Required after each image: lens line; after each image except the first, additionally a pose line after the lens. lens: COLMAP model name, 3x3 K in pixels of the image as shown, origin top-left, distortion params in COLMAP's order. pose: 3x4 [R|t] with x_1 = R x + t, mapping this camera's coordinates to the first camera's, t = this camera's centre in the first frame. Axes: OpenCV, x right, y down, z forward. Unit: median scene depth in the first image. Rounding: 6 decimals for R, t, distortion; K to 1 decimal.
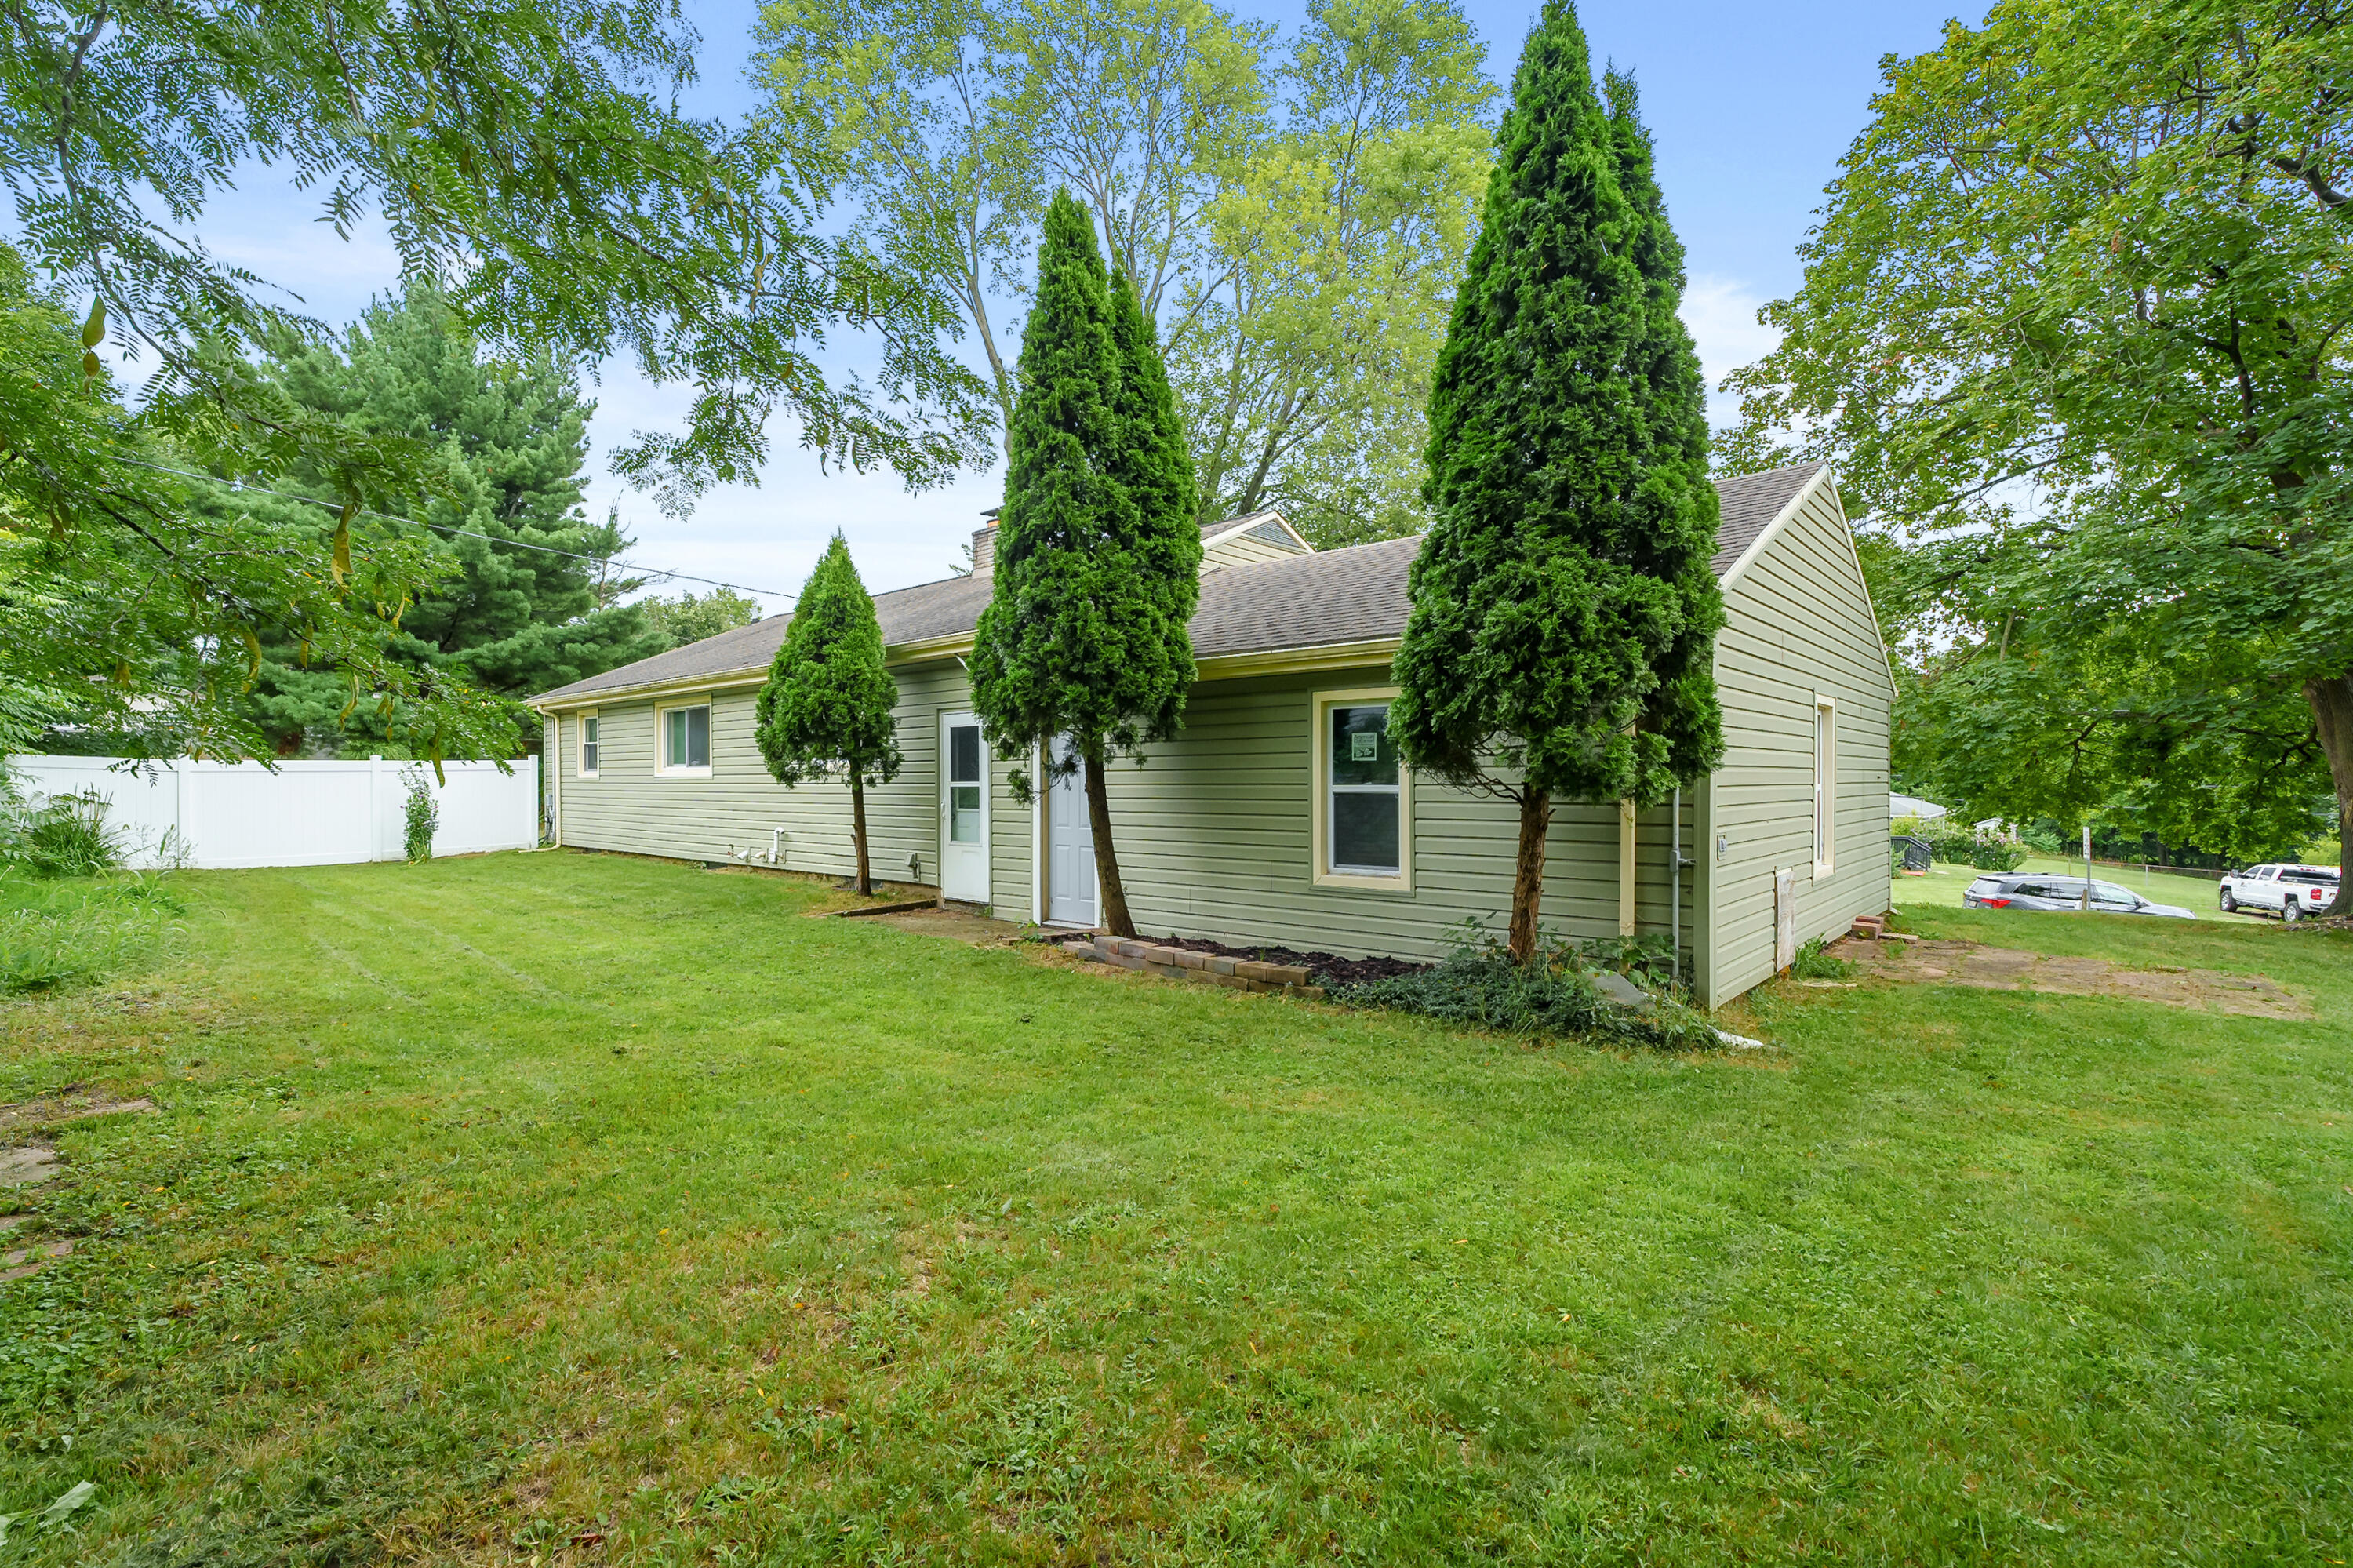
lens RADIAL K [[1059.1, 0, 1185.8], [0, 1059.1, 783.3], [0, 0, 1]] dist [-0.019447, -0.000036]
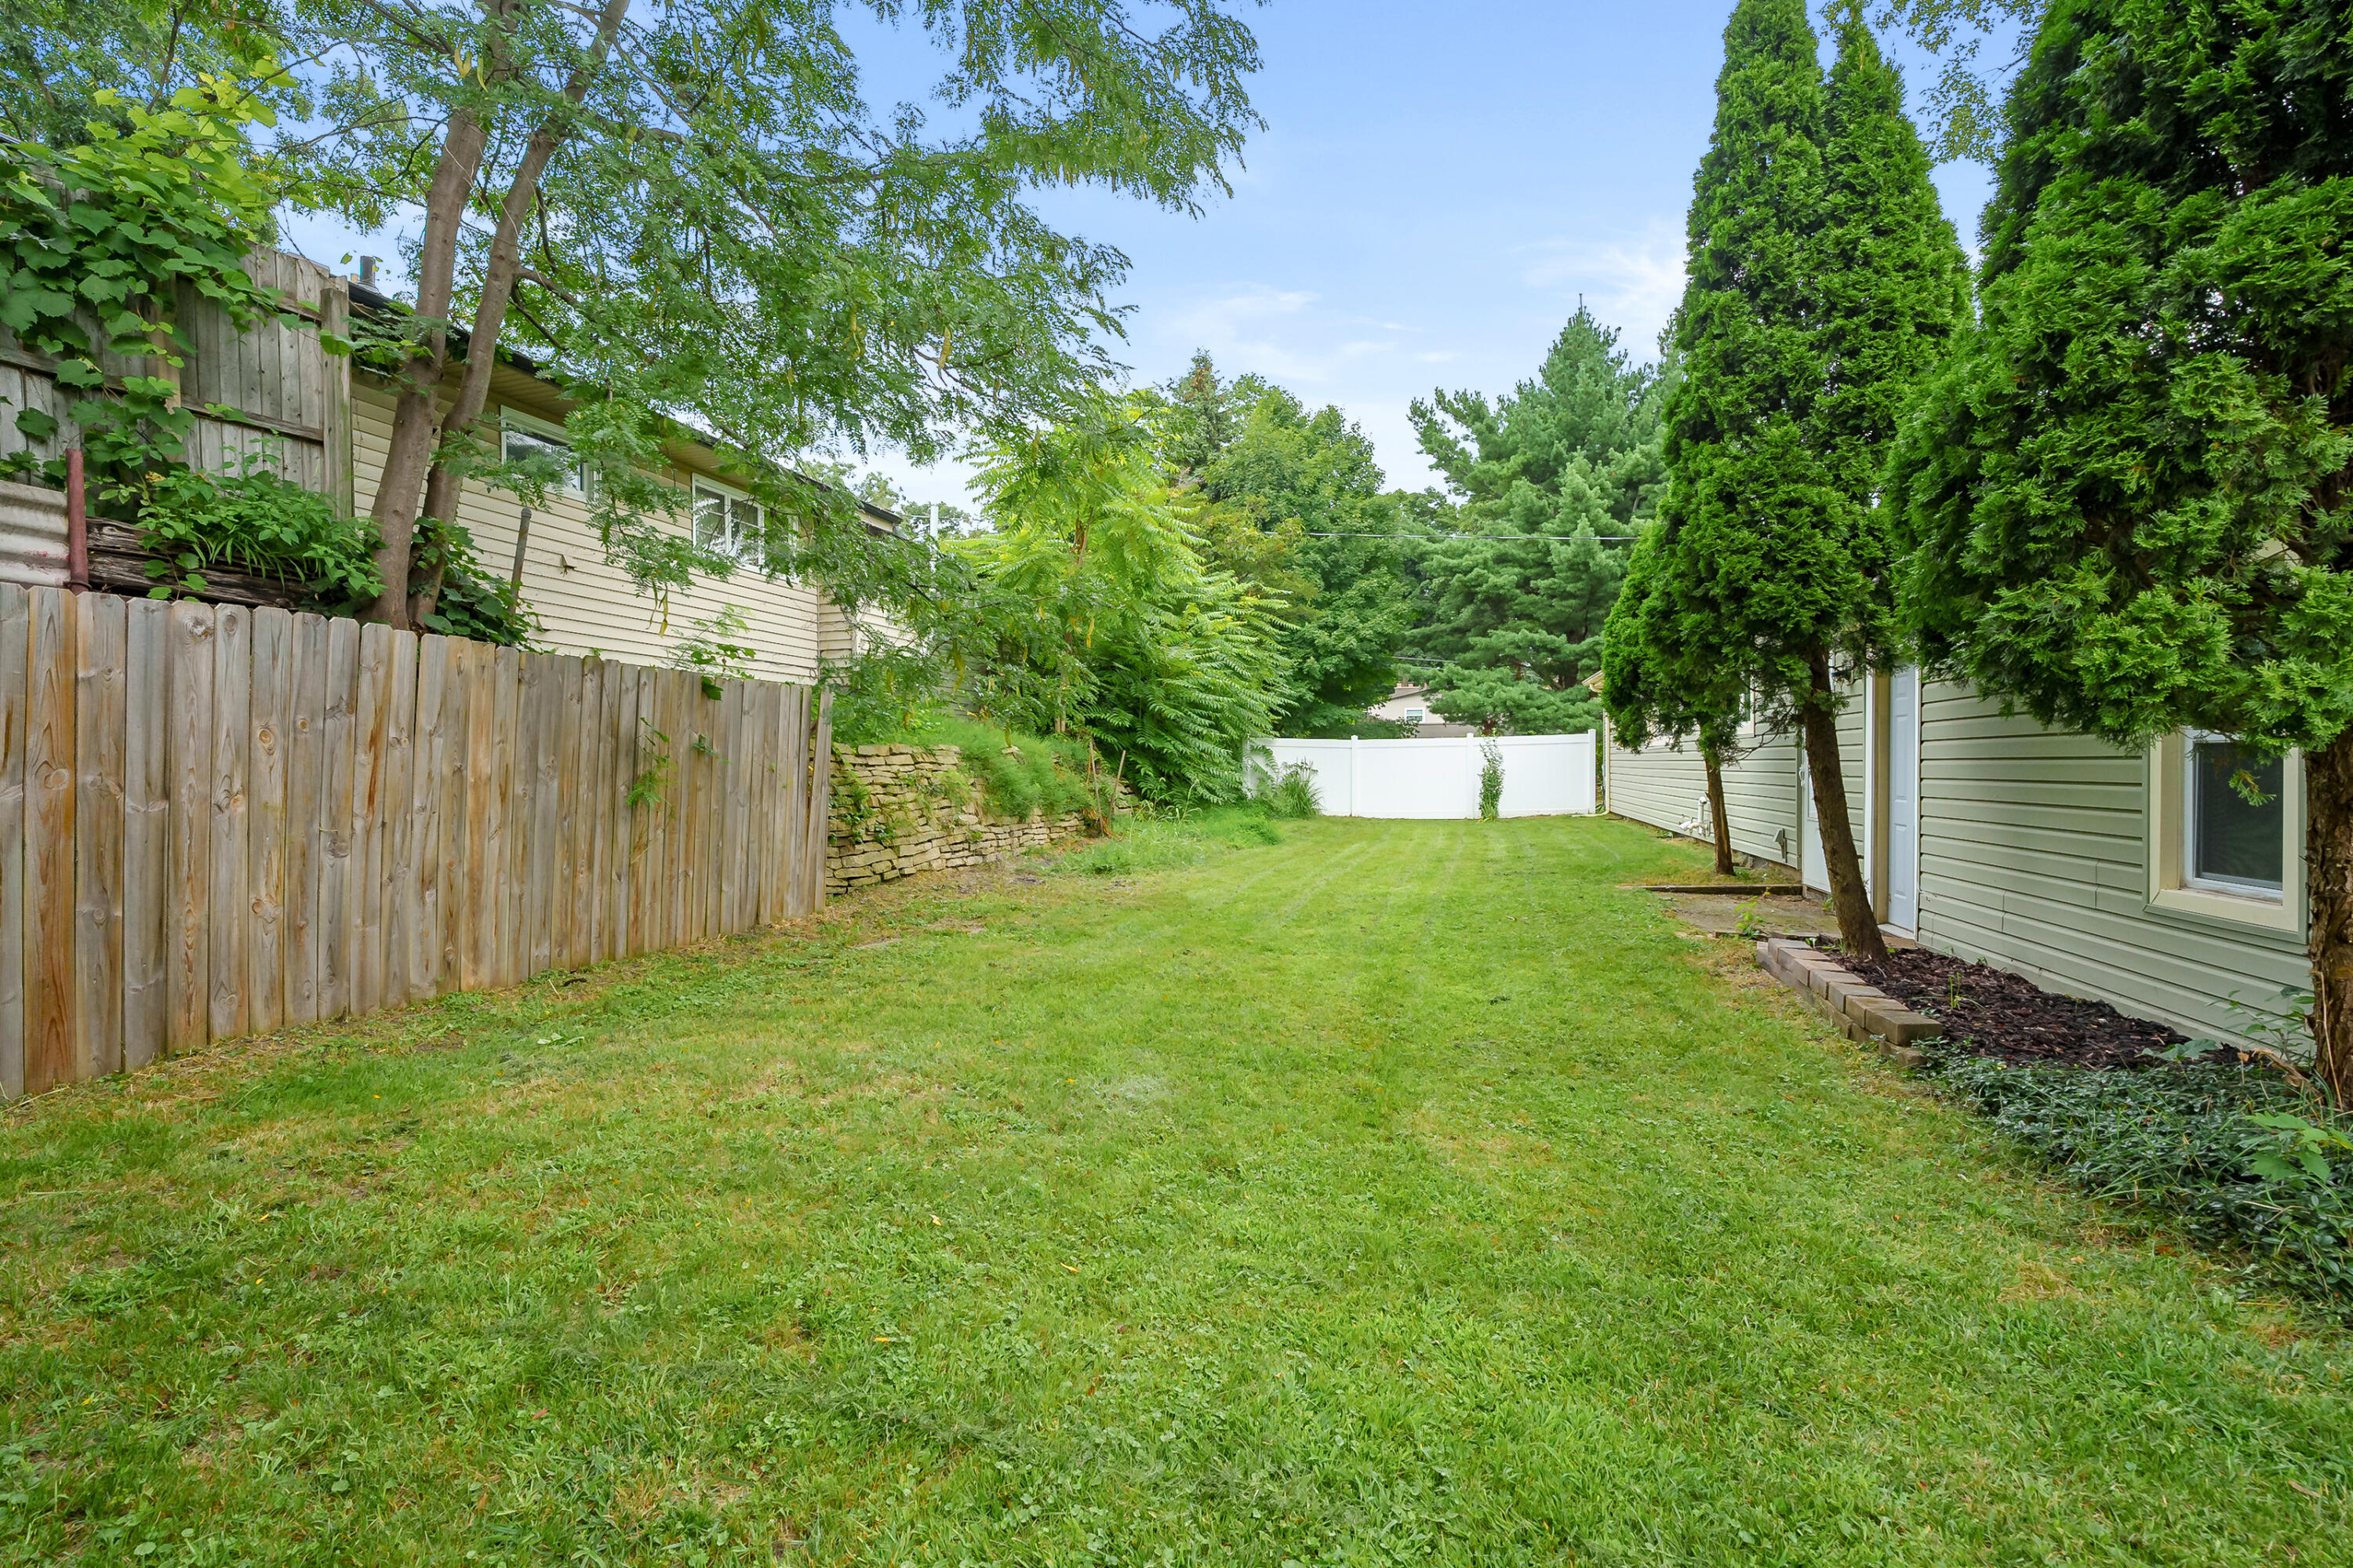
lens RADIAL K [[1059.1, 0, 1184.0], [0, 1059.1, 780.0], [0, 0, 1]] dist [-0.019447, -0.000036]
pose [[0.454221, 0.012636, -0.890800, 0.222905], [0.002574, 0.999877, 0.015496, 0.010256], [0.890886, -0.009331, 0.454132, 0.156214]]
